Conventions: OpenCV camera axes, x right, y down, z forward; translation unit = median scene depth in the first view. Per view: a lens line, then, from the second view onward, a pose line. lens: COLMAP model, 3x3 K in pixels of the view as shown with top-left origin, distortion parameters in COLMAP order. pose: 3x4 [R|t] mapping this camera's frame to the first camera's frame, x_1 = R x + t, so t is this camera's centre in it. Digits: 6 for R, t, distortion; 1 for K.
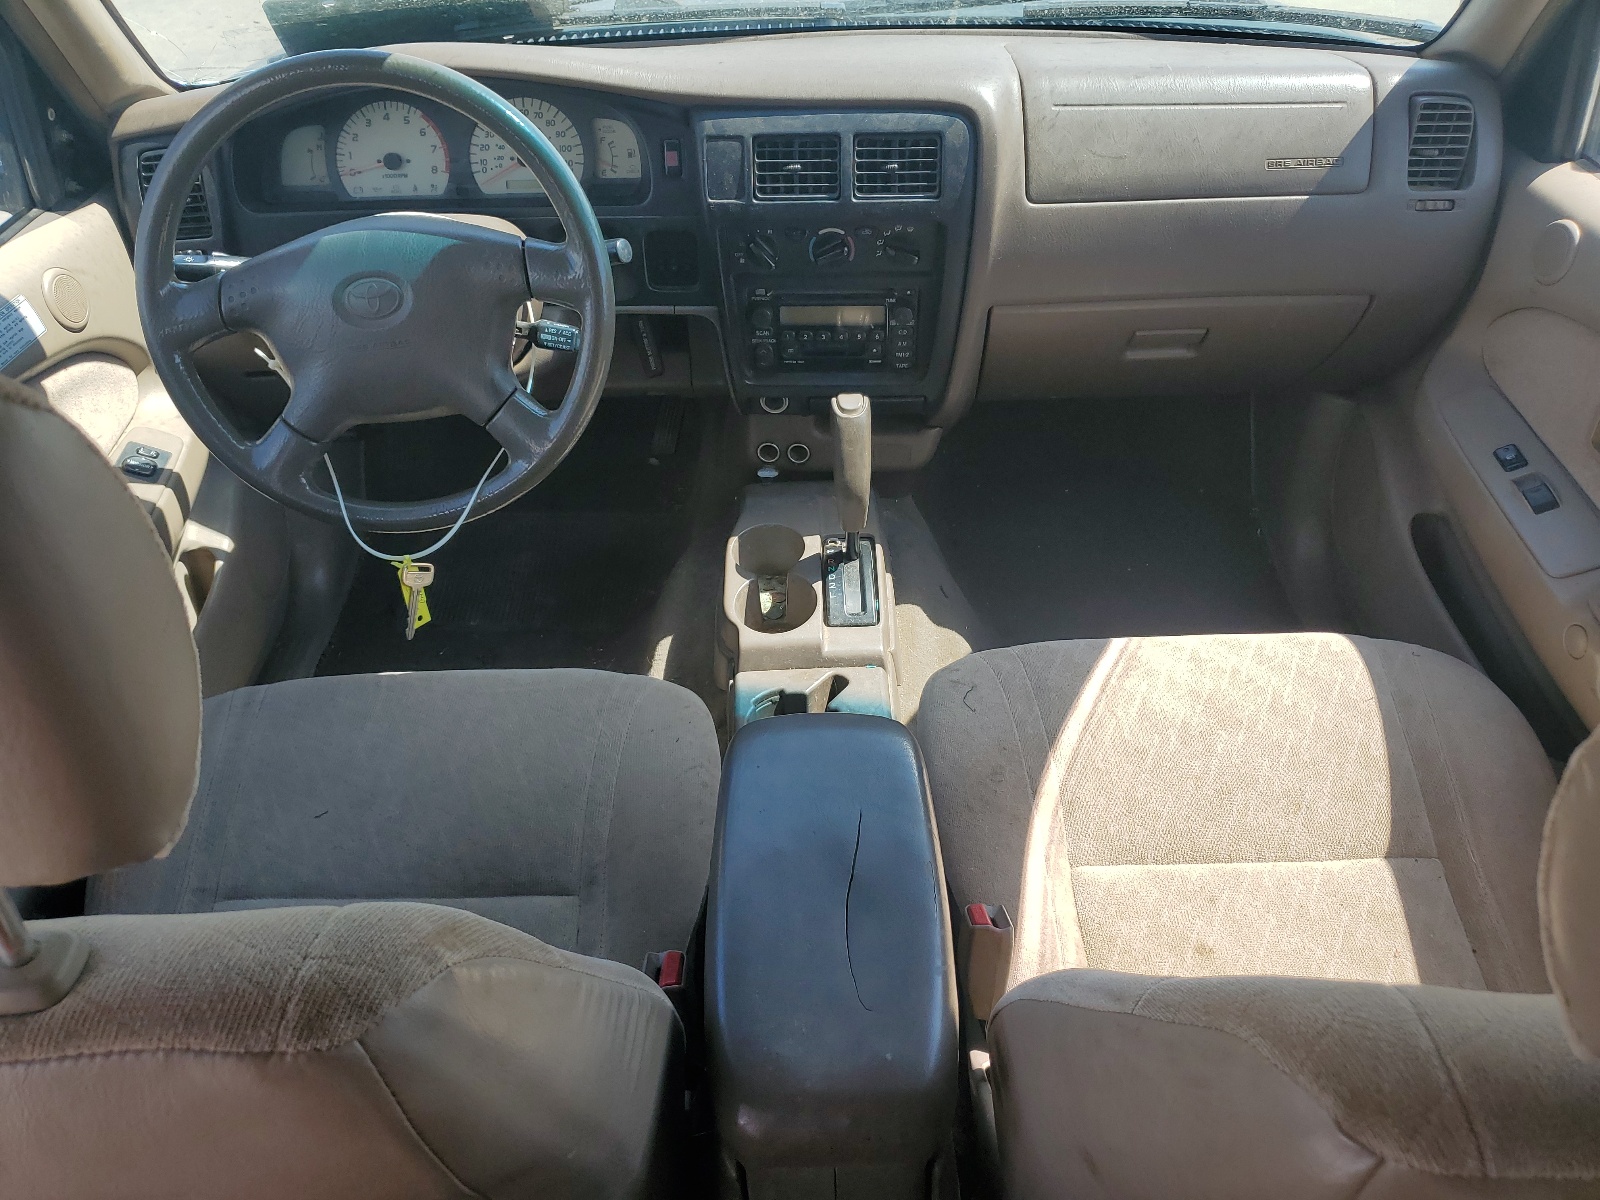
lens RADIAL K [[1224.0, 0, 797.6], [0, 1224.0, 599.2], [0, 0, 1]] dist [0.030417, -0.002385]
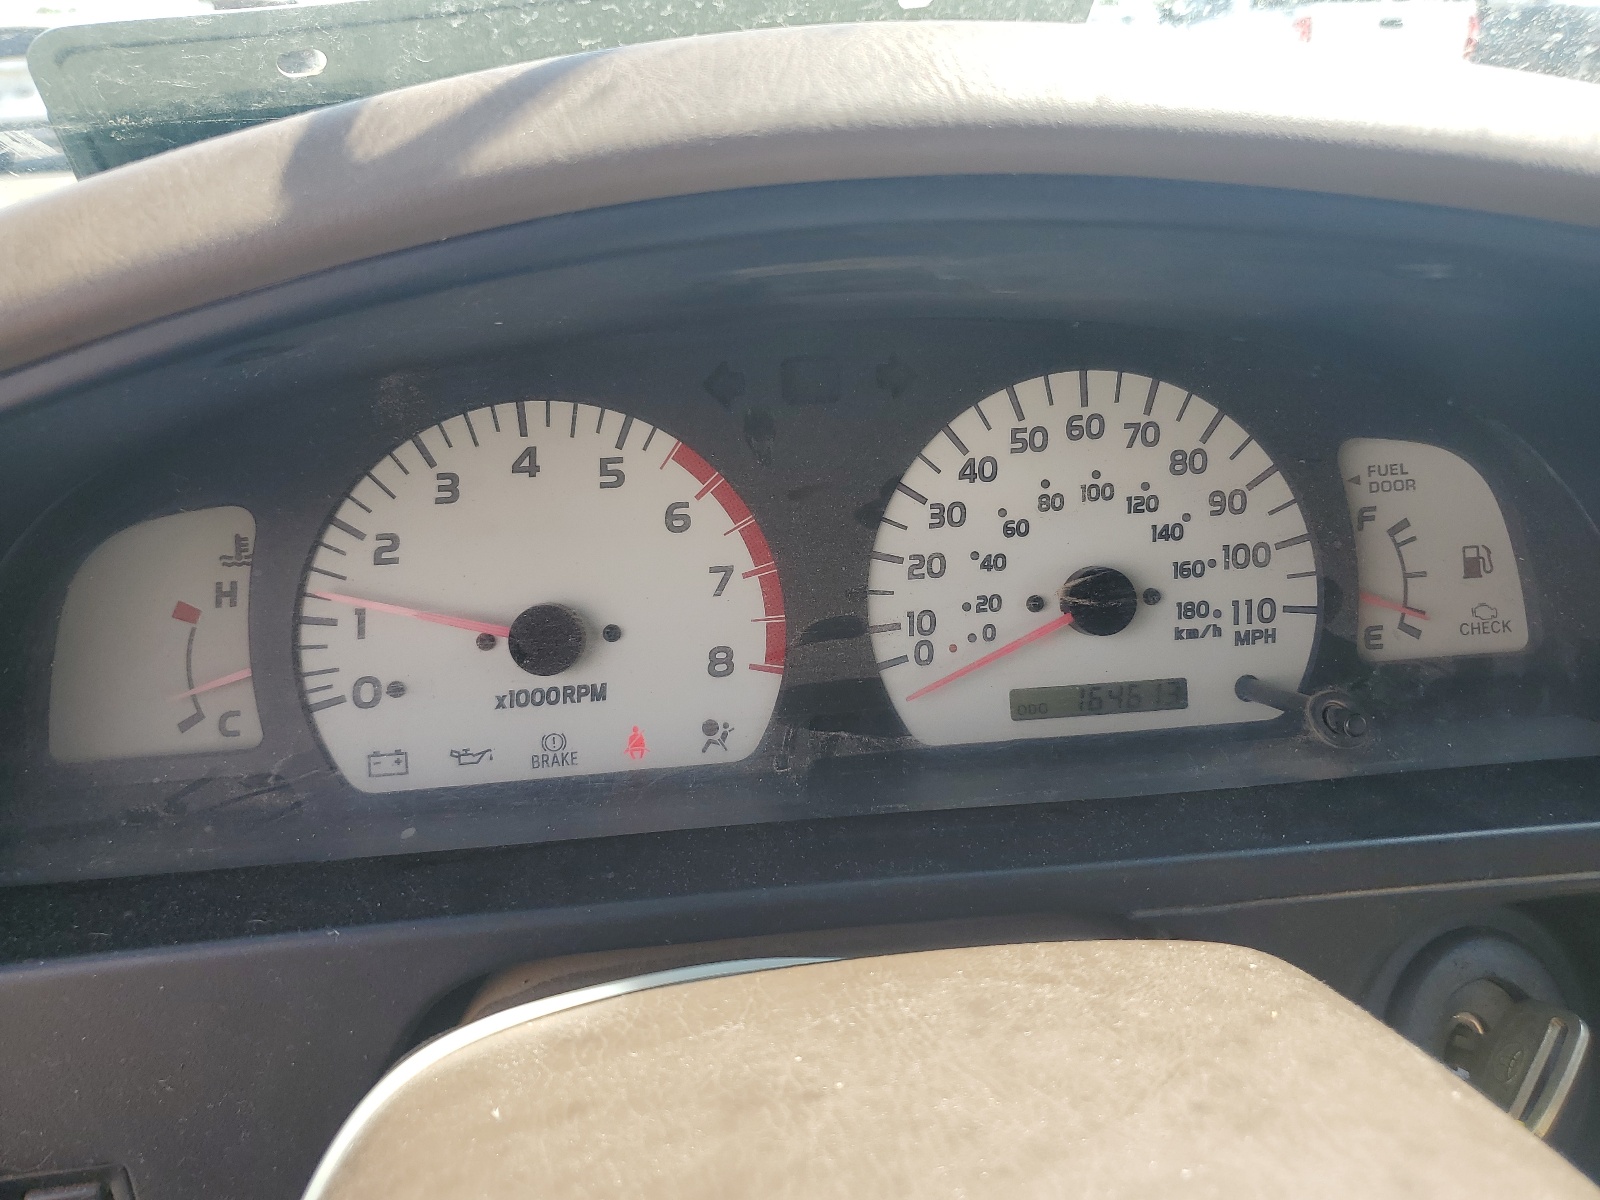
lens RADIAL K [[1224.0, 0, 801.1], [0, 1224.0, 601.3], [0, 0, 1]] dist [0.030417, -0.002385]
pose [[0.996612, -0.039323, 0.072231, -0.296477], [0.056728, 0.964591, -0.257578, -0.299098], [-0.059544, 0.260803, 0.963554, 0.770199]]
